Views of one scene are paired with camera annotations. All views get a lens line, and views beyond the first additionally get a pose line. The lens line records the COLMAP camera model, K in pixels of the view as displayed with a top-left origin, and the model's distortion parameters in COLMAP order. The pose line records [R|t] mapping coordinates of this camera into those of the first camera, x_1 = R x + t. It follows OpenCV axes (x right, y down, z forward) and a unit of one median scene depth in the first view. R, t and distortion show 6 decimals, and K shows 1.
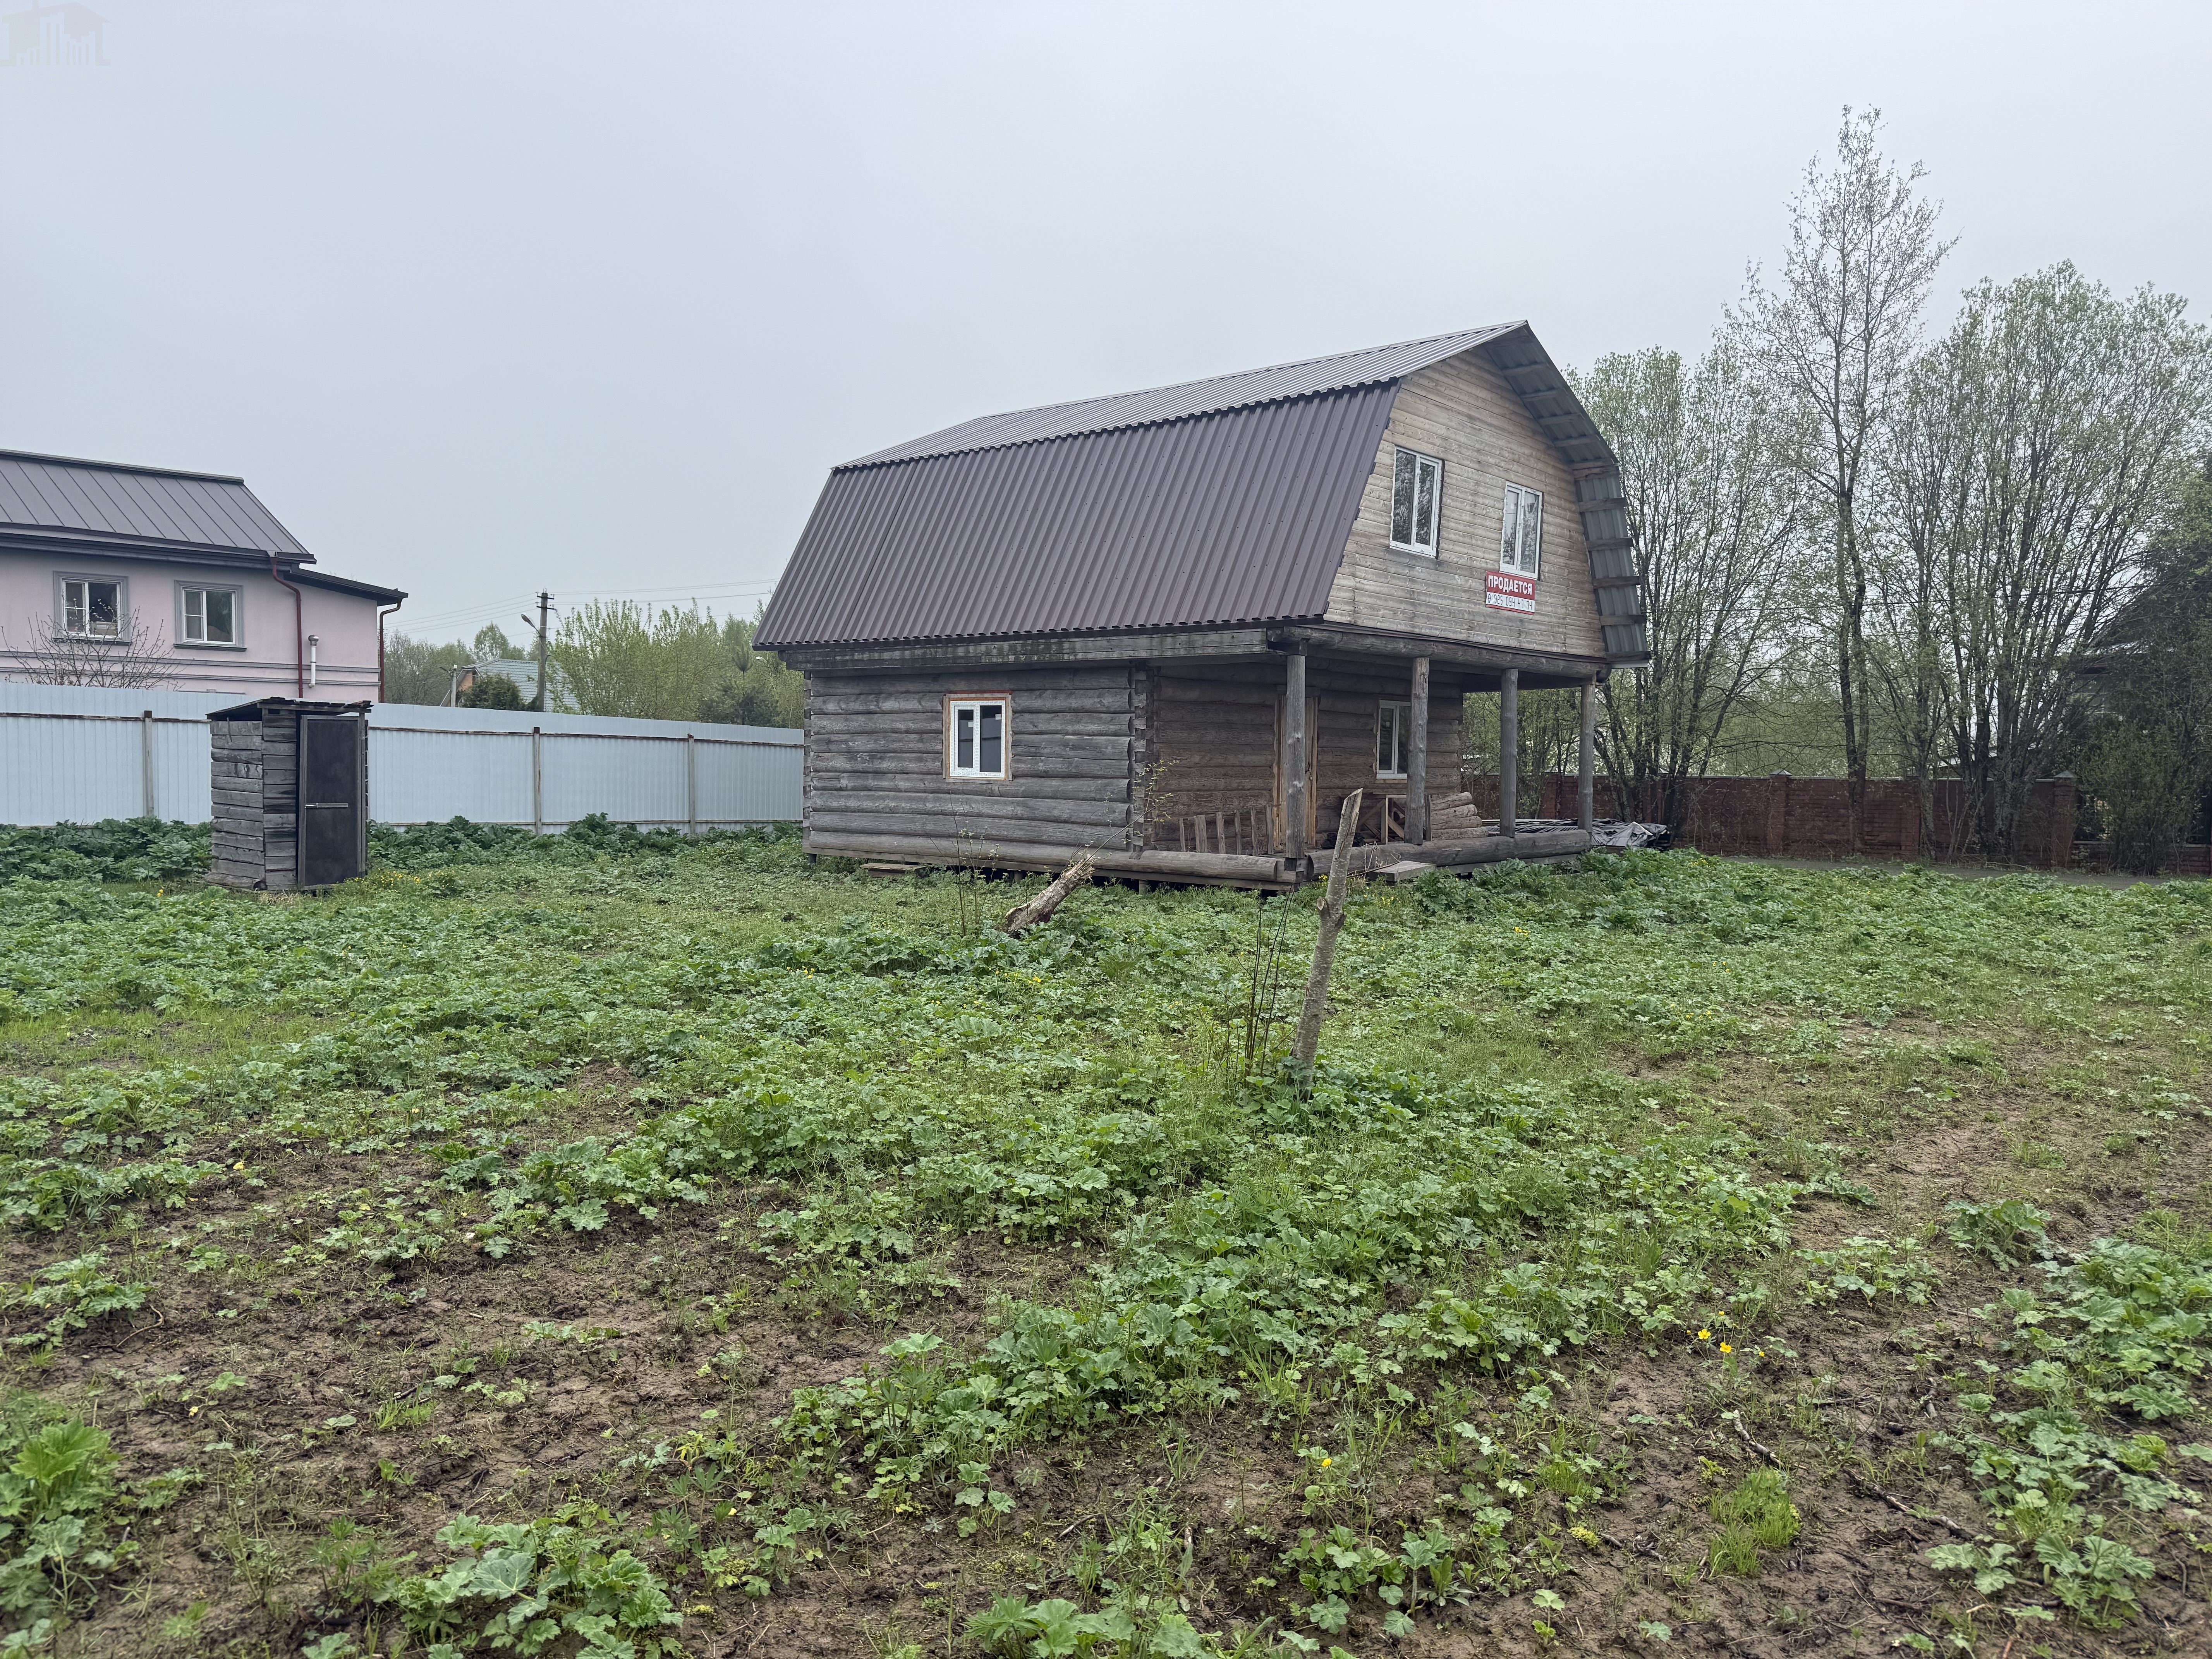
lens RADIAL K [[1606.6, 0, 1106.0], [0, 1606.6, 829.5], [0, 0, 1]] dist [0.062445, -0.080164]
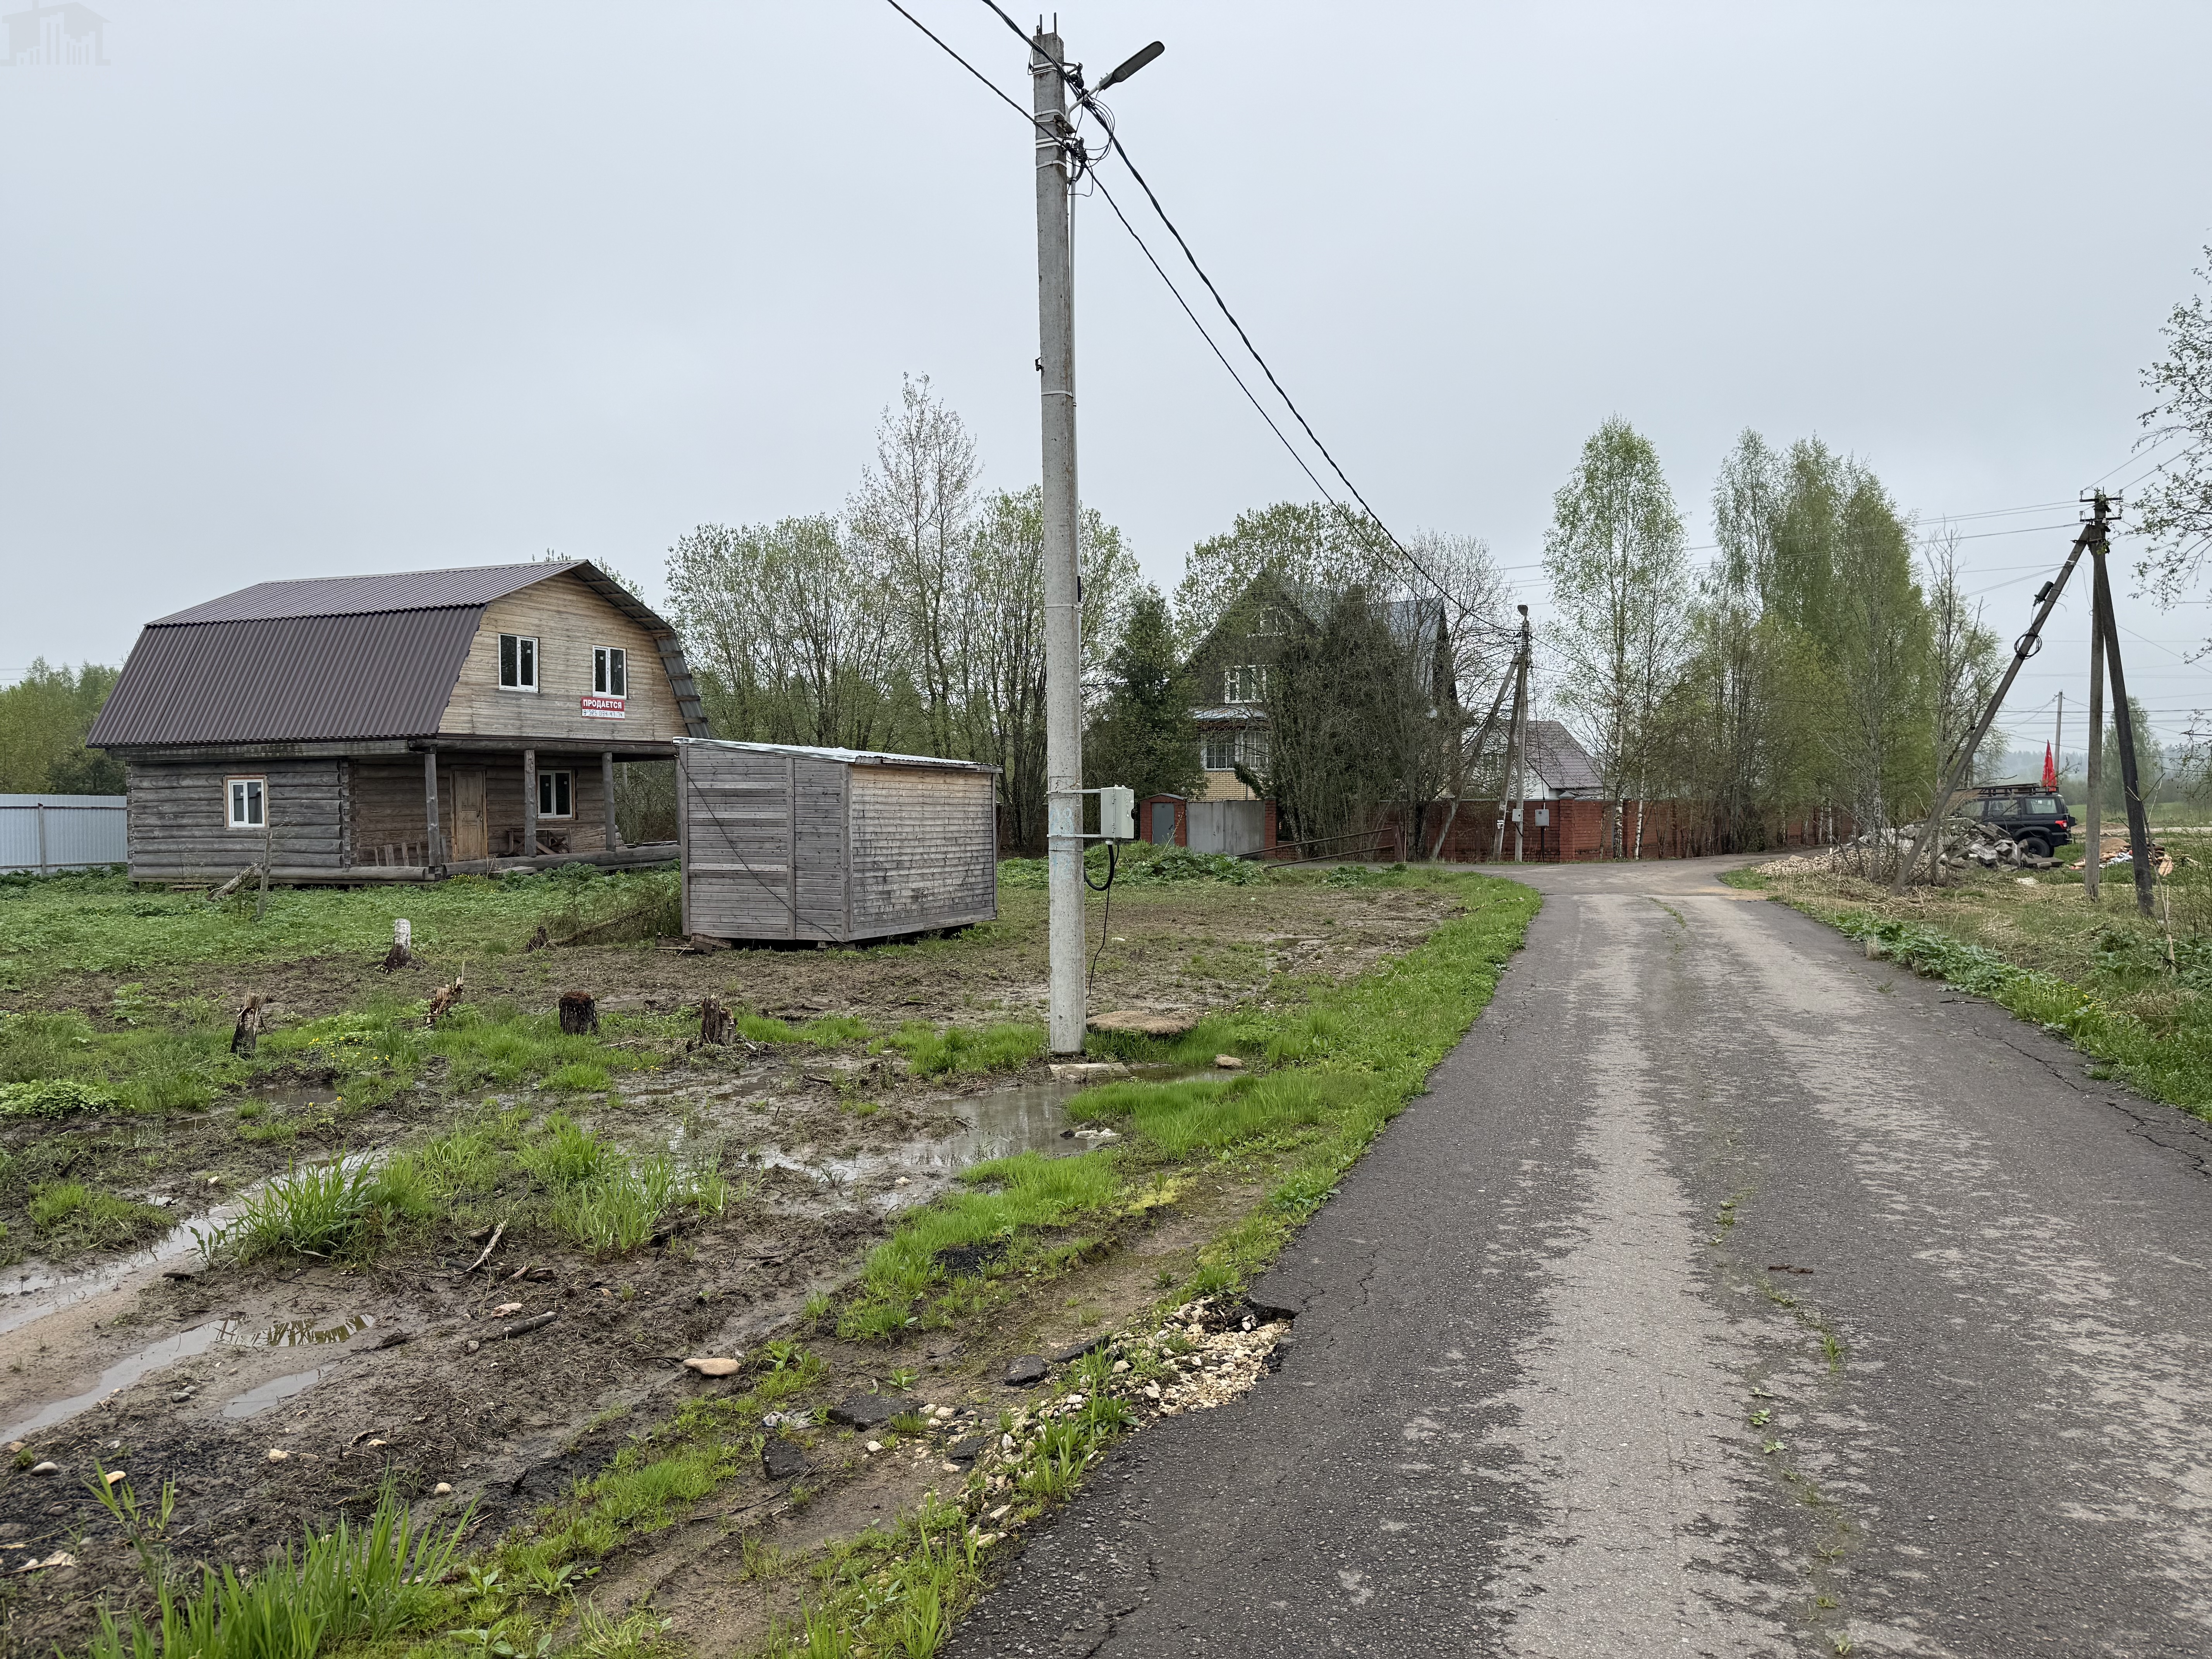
lens RADIAL K [[1606.6, 0, 1106.0], [0, 1606.6, 829.5], [0, 0, 1]] dist [0.062445, -0.080164]
pose [[0.946564, -0.033924, 0.320727, 0.215824], [0.041276, 0.999017, -0.016151, 0.032165], [-0.319864, 0.028526, 0.947034, -0.829237]]
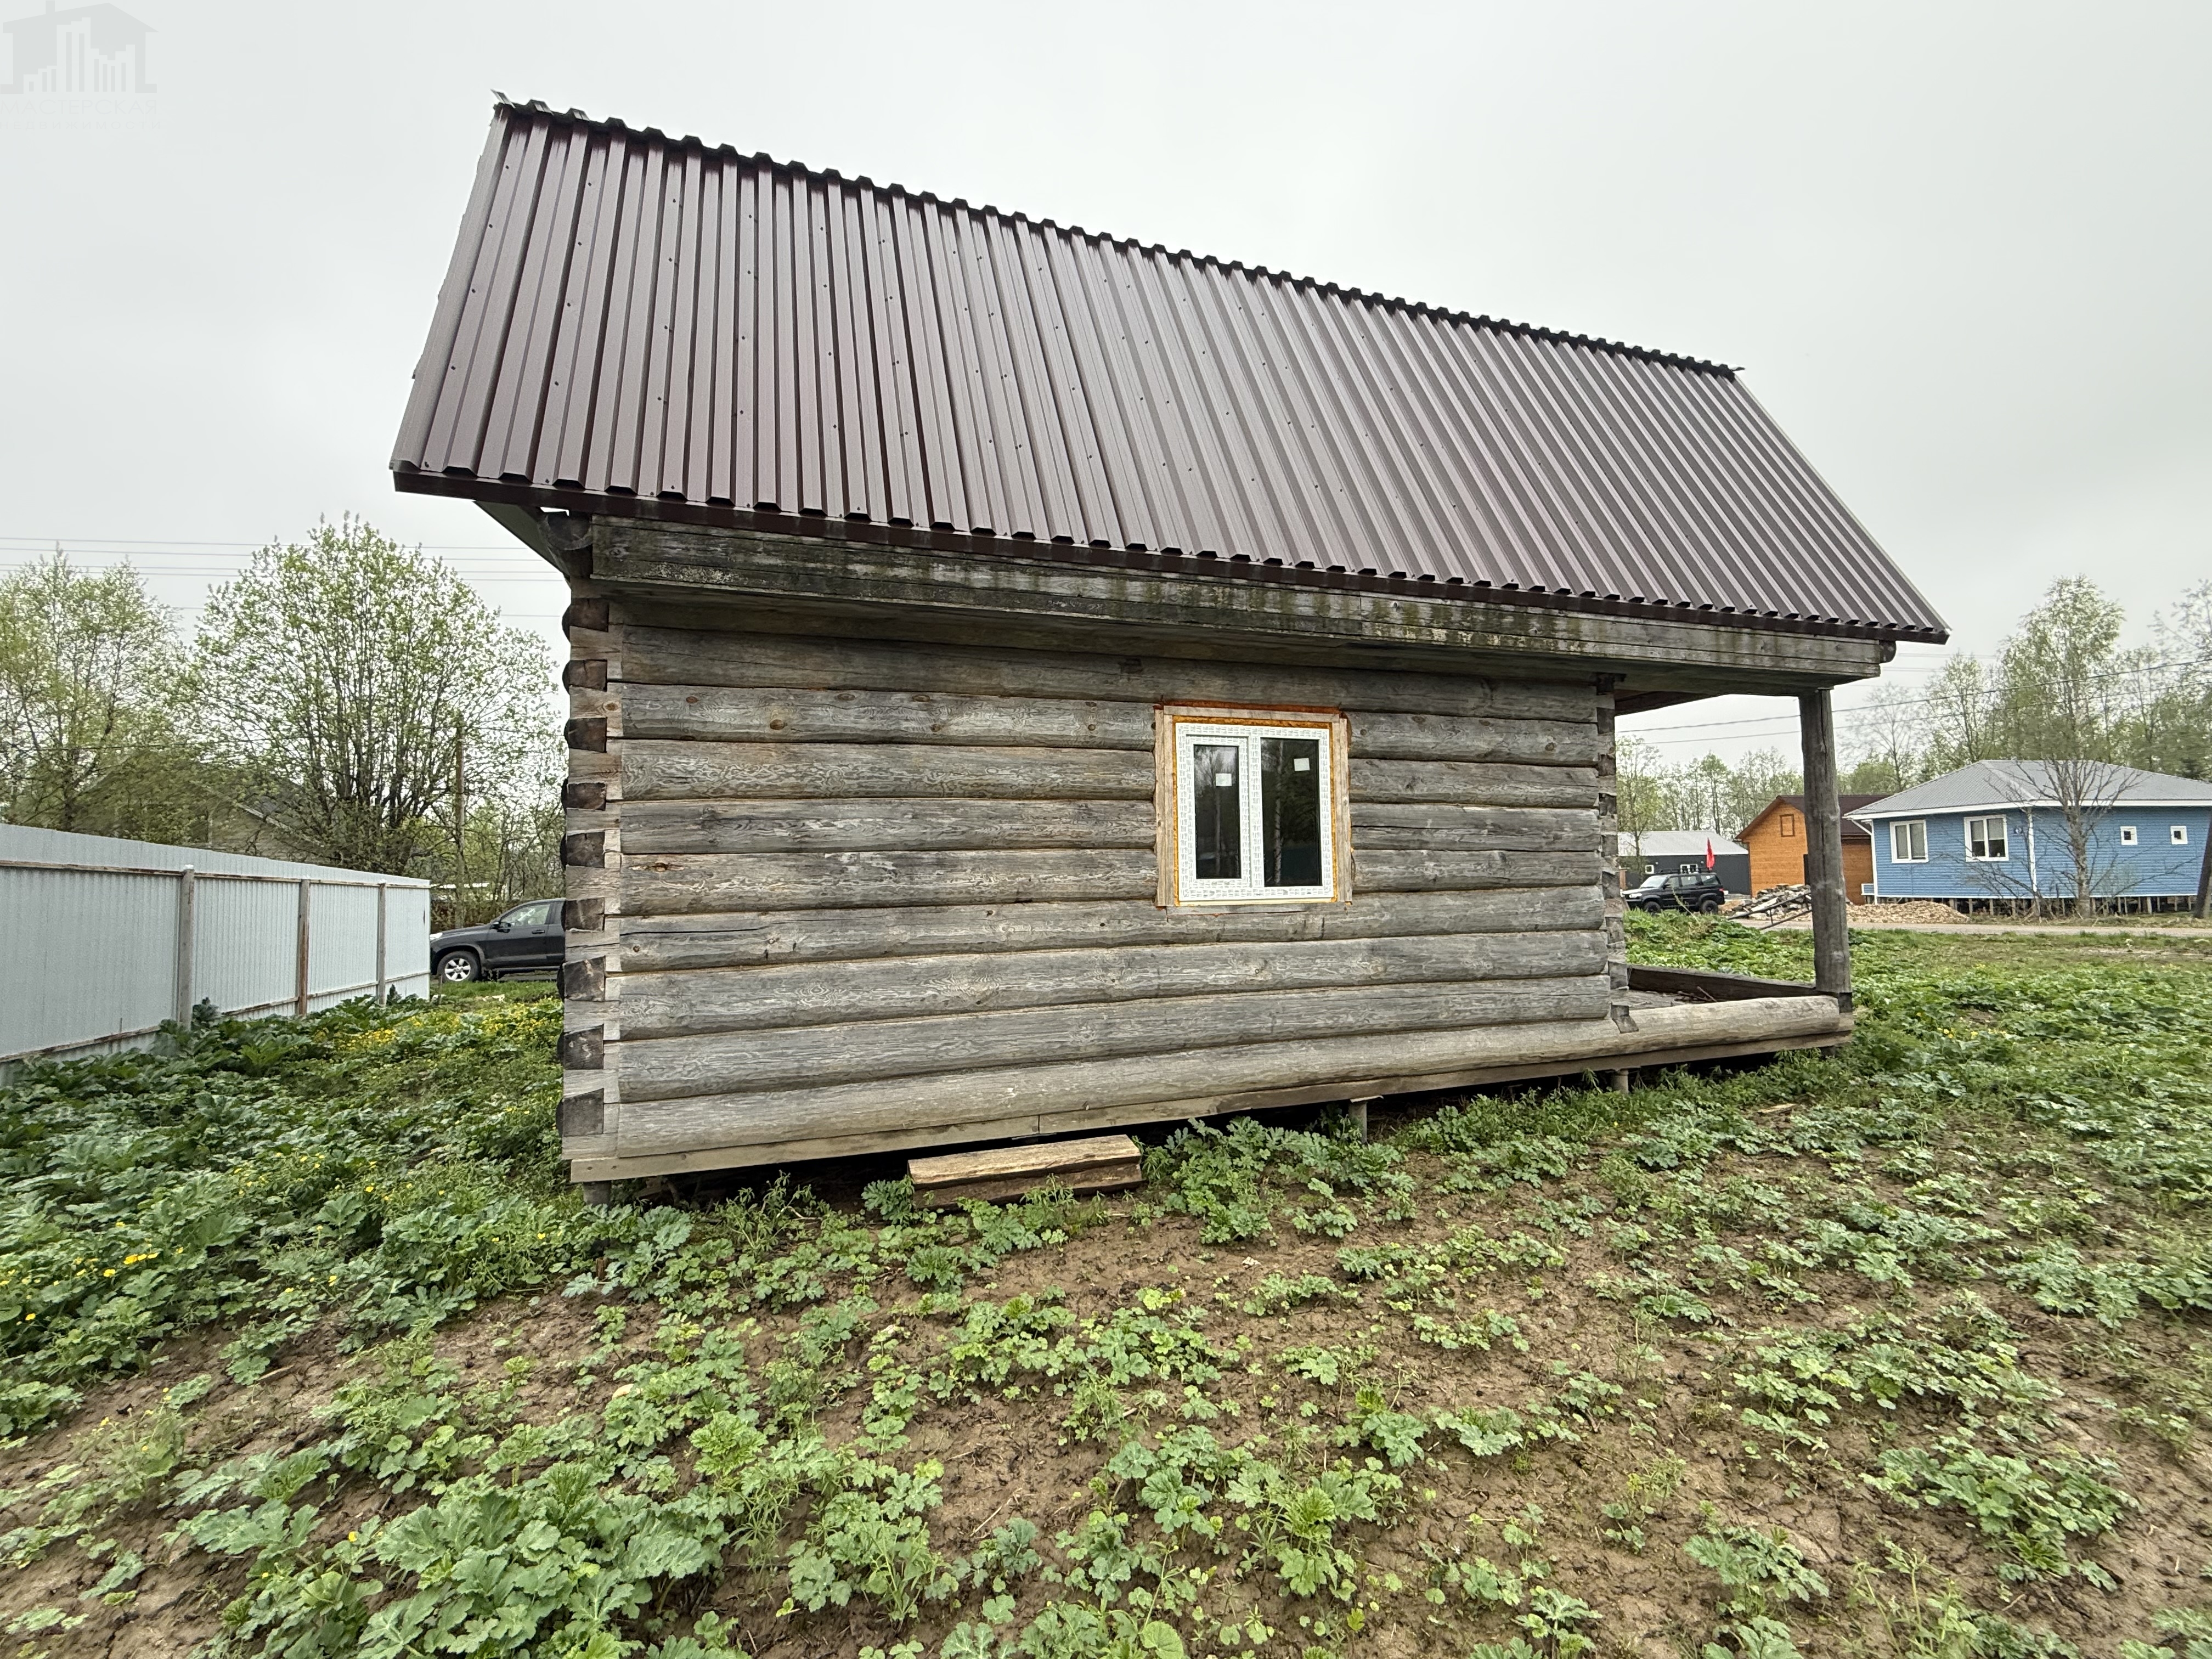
lens RADIAL K [[973.9, 0, 1106.0], [0, 973.9, 829.5], [0, 0, 1]] dist [0.000685, 0.000062]
pose [[0.507188, 0.029348, 0.861336, -0.336366], [0.069645, 0.994756, -0.074903, -0.035061], [-0.859017, 0.097978, 0.502484, 0.915009]]
